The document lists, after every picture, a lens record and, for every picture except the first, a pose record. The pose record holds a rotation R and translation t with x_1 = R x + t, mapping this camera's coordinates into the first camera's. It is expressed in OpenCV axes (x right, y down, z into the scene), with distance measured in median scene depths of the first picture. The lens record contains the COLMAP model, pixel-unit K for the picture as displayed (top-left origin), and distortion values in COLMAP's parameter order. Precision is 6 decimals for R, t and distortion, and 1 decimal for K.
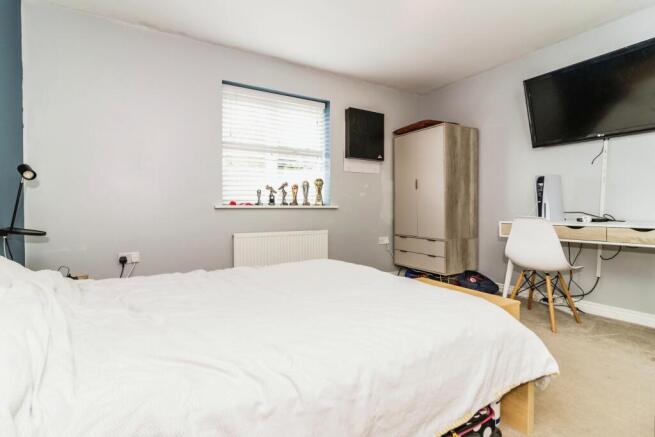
lens RADIAL K [[315.6, 0, 327.4], [0, 315.6, 216.6], [0, 0, 1]] dist [0.003471, 0.000470]
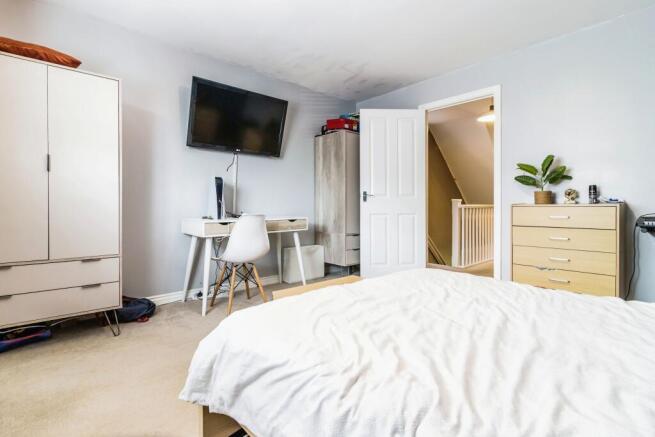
lens RADIAL K [[315.6, 0, 326.1], [0, 315.6, 212.8], [0, 0, 1]] dist [0.003471, 0.000470]
pose [[-0.179035, -0.019324, 0.983653, -0.404455], [0.028430, 0.999288, 0.024805, -0.021208], [-0.983432, 0.032406, -0.178358, 0.760108]]
